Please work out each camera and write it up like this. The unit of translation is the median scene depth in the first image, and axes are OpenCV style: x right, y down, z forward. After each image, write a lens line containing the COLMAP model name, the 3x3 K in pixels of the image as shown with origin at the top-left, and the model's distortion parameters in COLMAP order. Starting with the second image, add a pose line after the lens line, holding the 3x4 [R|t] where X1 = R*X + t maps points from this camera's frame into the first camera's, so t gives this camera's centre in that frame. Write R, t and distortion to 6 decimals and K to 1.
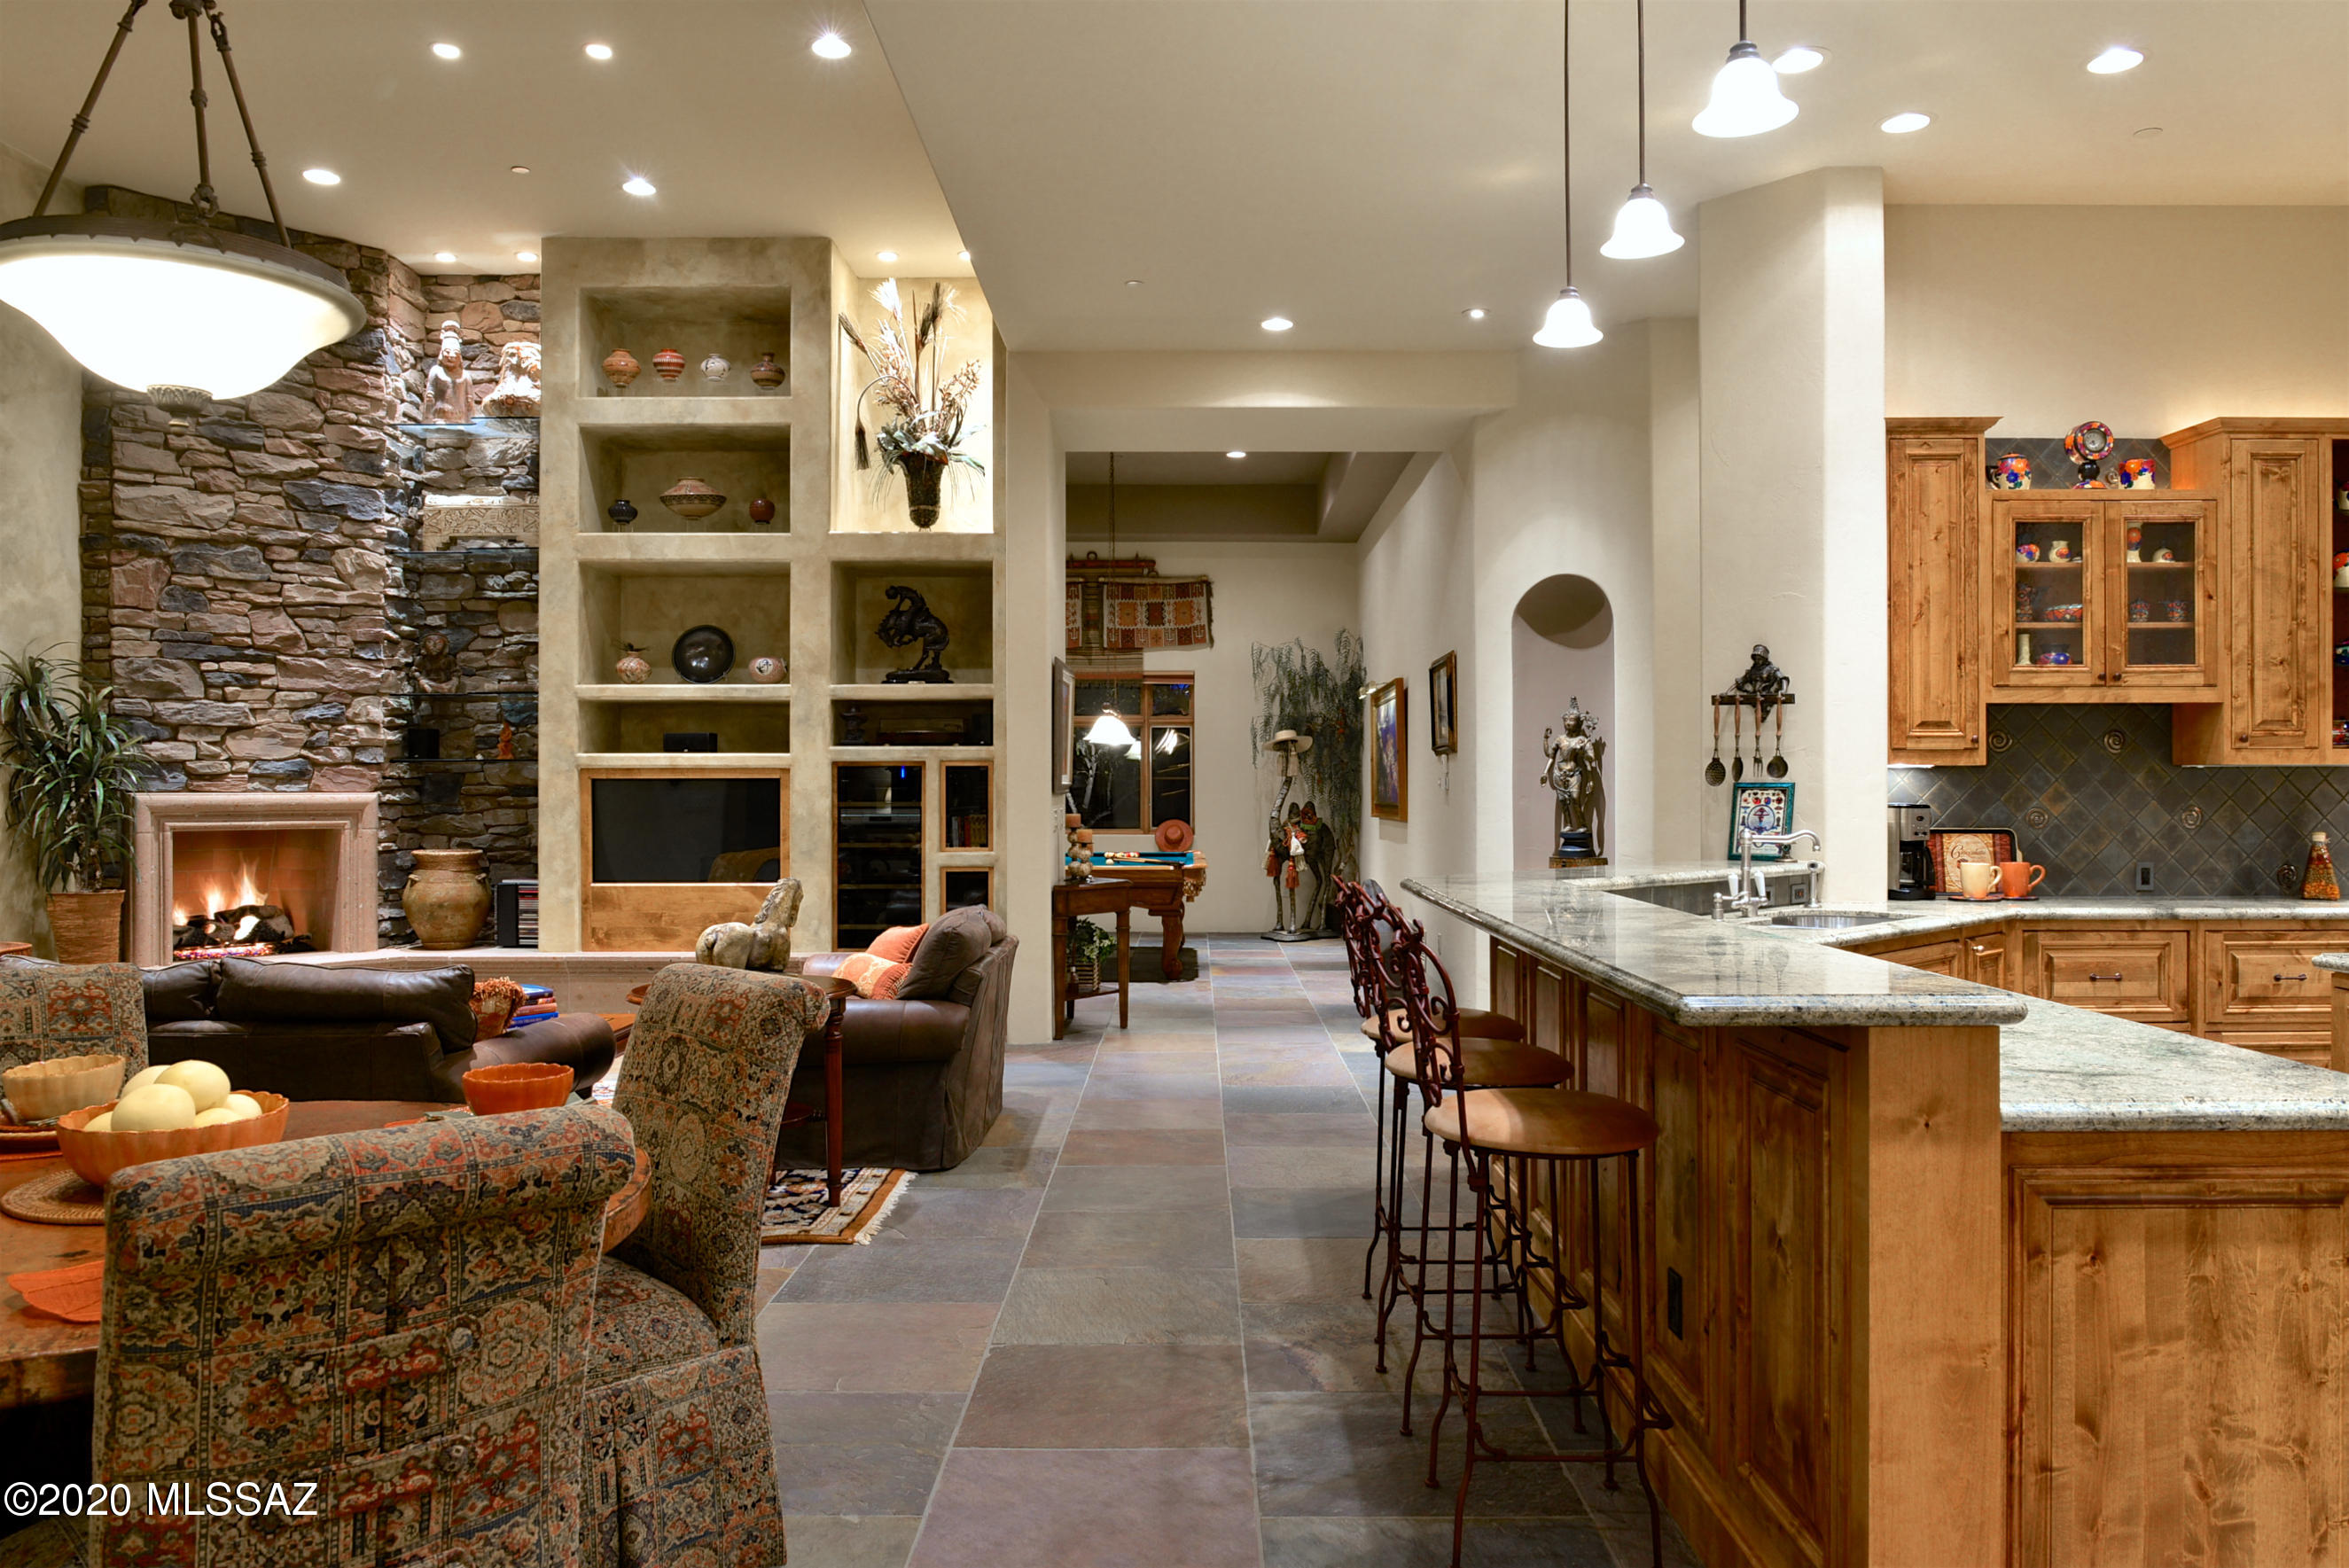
lens RADIAL K [[1617.8, 0, 1179.6], [0, 1617.8, 785.8], [0, 0, 1]] dist [-0.014997, -0.001836]
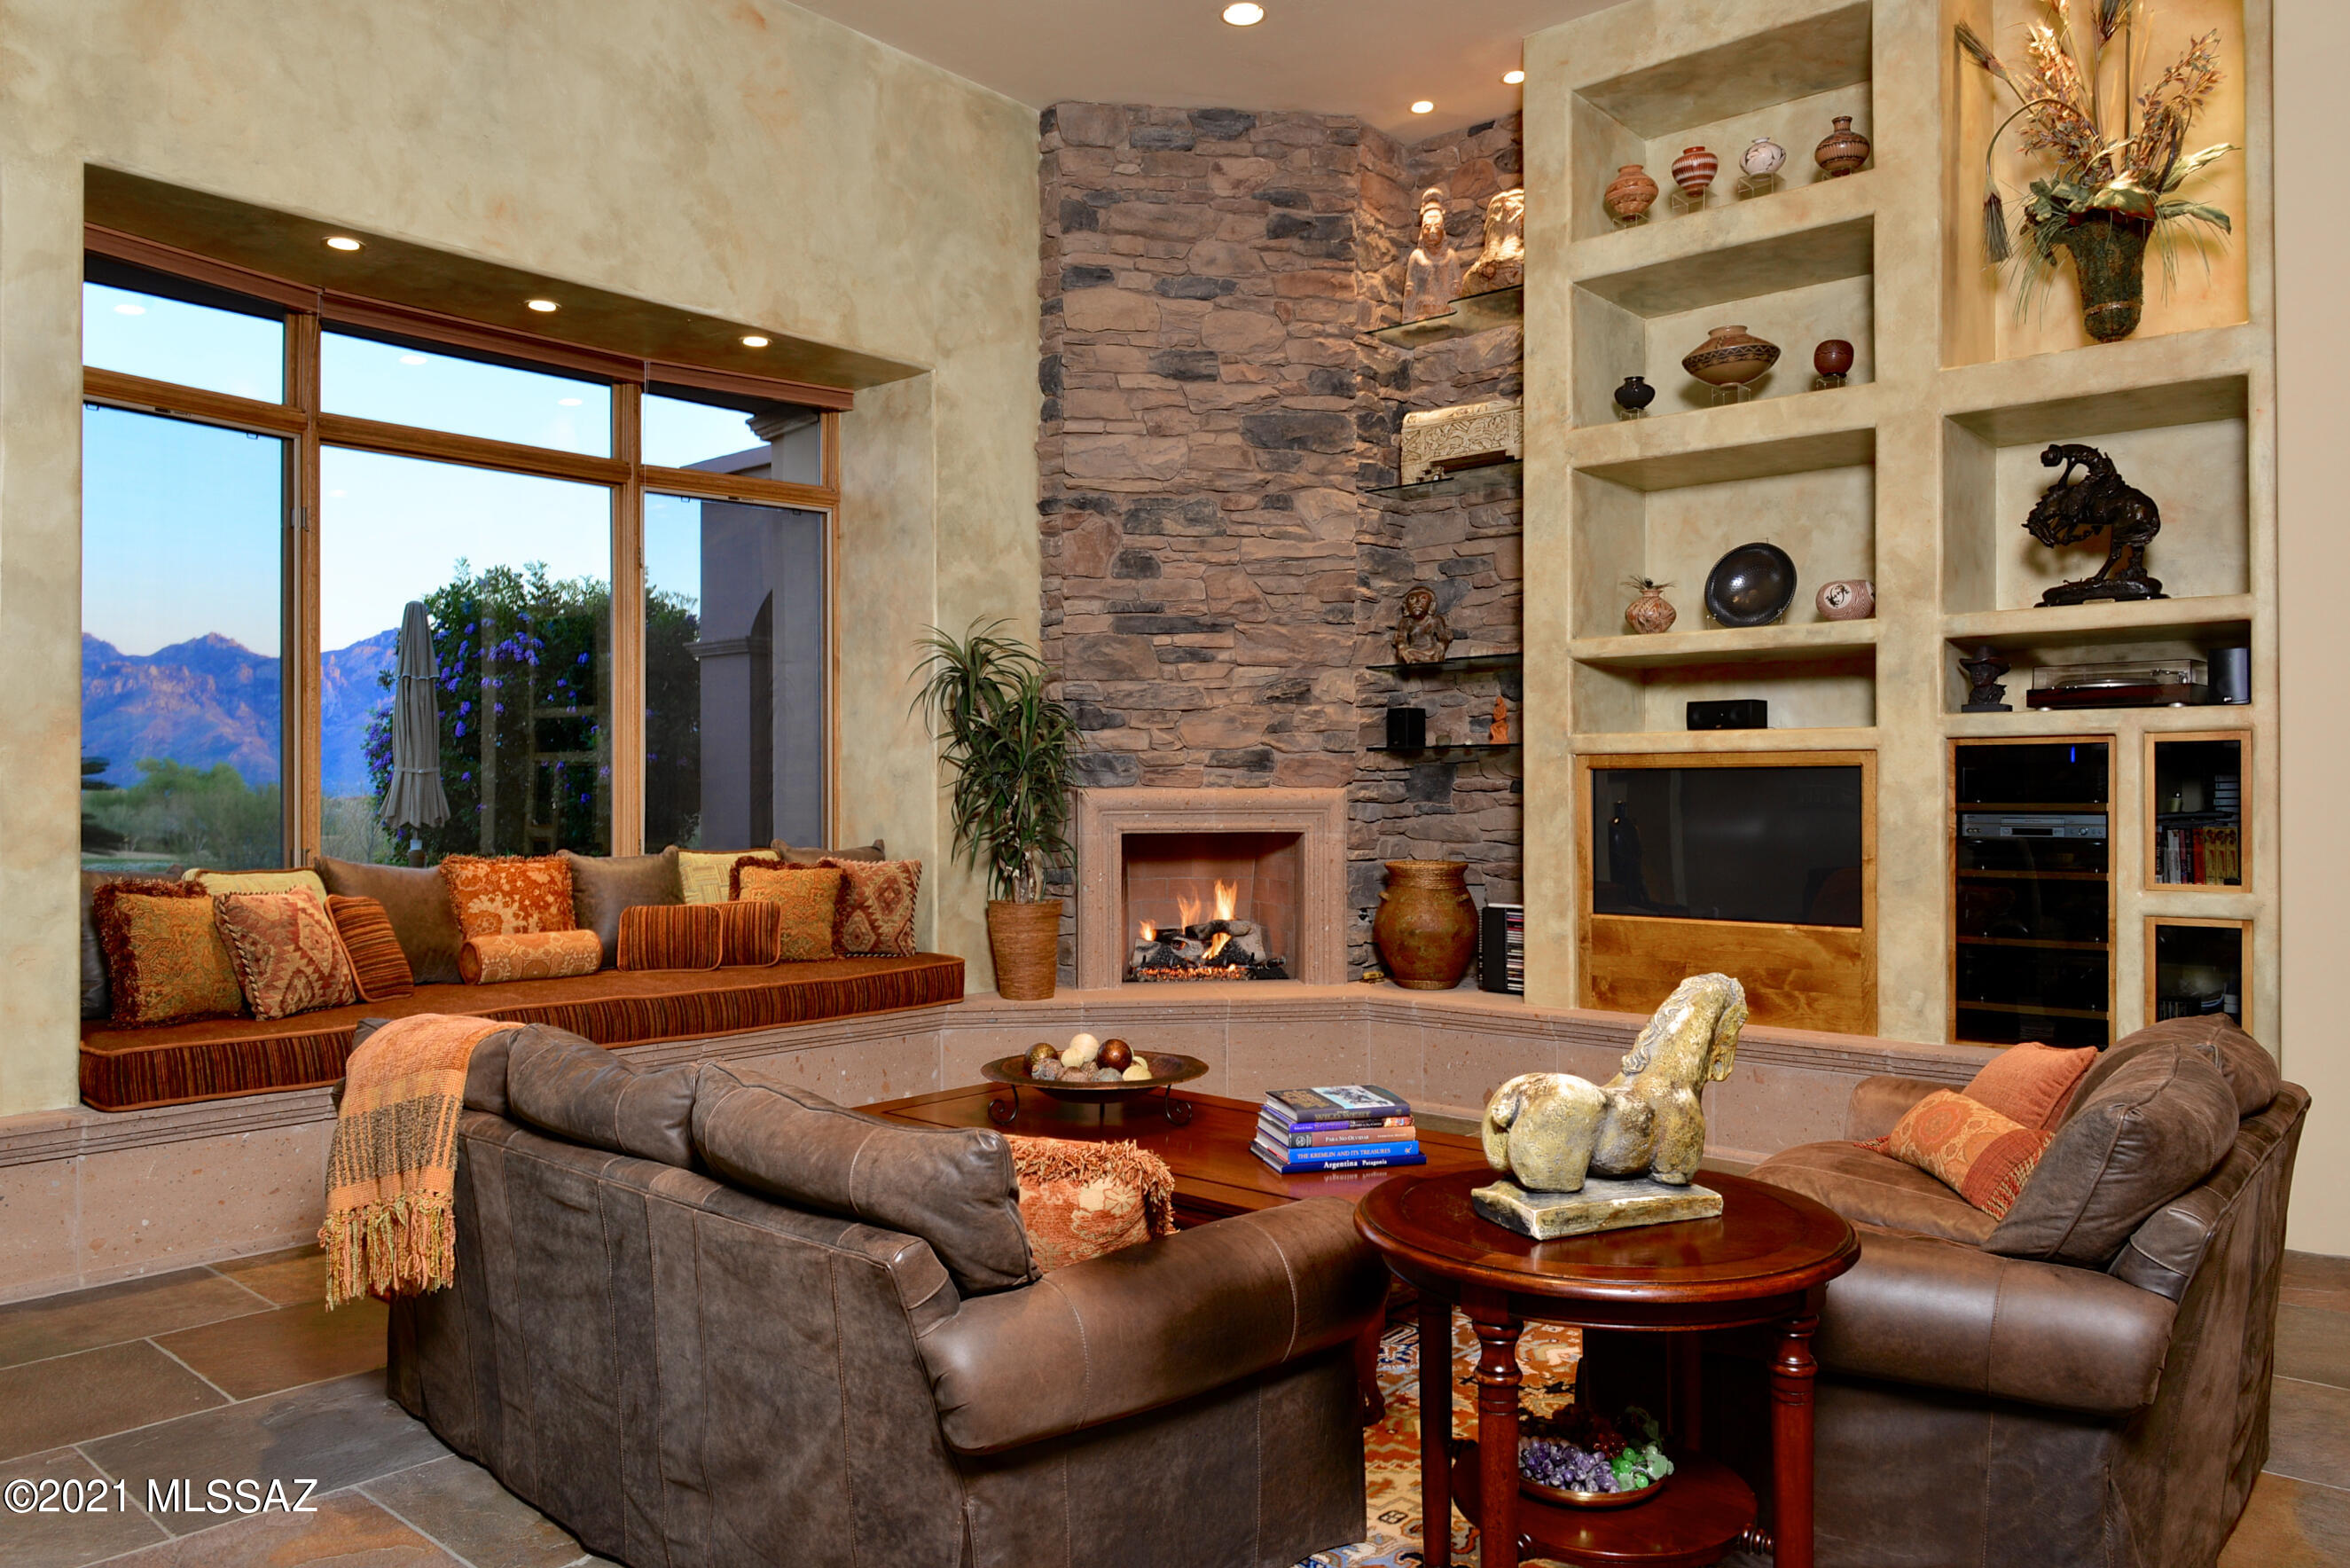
lens RADIAL K [[1618.6, 0, 1178.9], [0, 1618.6, 777.2], [0, 0, 1]] dist [-0.014997, -0.001836]
pose [[0.760277, -0.003804, -0.649588, -0.036250], [0.001872, 0.999992, -0.003665, 0.001719], [0.649597, 0.001570, 0.760277, 0.333437]]
